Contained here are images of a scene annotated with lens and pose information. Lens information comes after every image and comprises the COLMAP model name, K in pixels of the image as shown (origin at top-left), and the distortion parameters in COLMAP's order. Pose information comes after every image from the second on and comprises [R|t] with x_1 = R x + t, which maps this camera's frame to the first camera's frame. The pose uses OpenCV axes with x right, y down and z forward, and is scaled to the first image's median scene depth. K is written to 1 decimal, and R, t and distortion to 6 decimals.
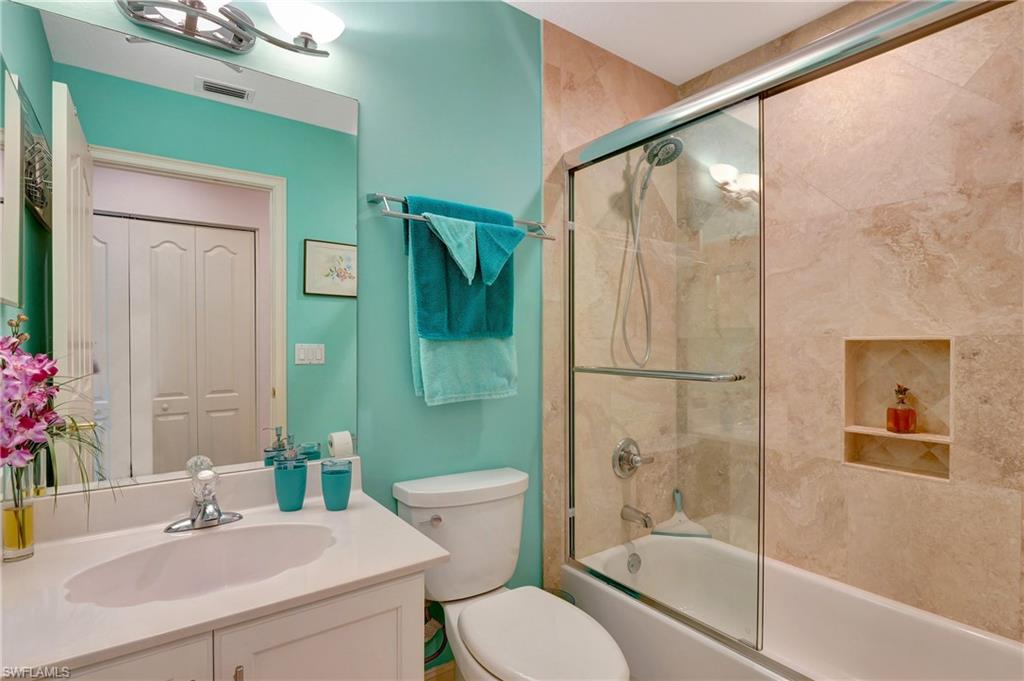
lens RADIAL K [[499.9, 0, 532.8], [0, 499.9, 366.8], [0, 0, 1]] dist [-0.011137, -0.002375]
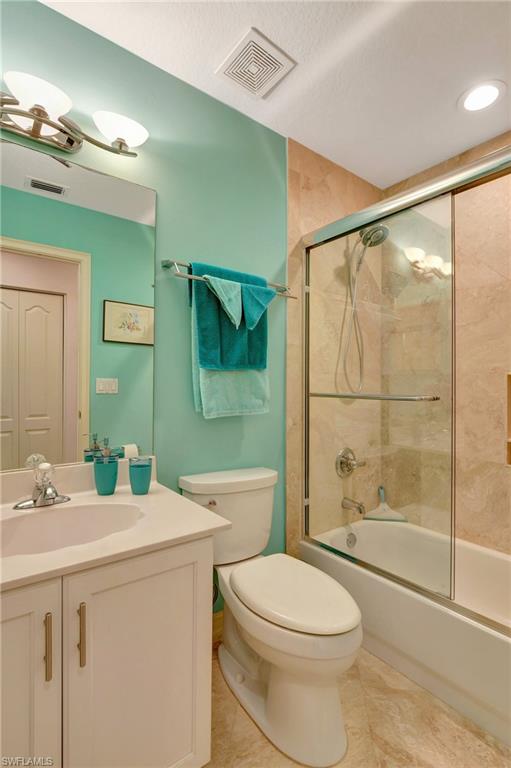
lens RADIAL K [[374.9, 0, 233.8], [0, 374.9, 421.6], [0, 0, 1]] dist [-0.011137, -0.002375]
pose [[0.999845, 0.004162, 0.017084, -0.138724], [-0.004022, 0.999958, -0.008183, 0.085397], [-0.017118, 0.008113, 0.999821, -0.007292]]
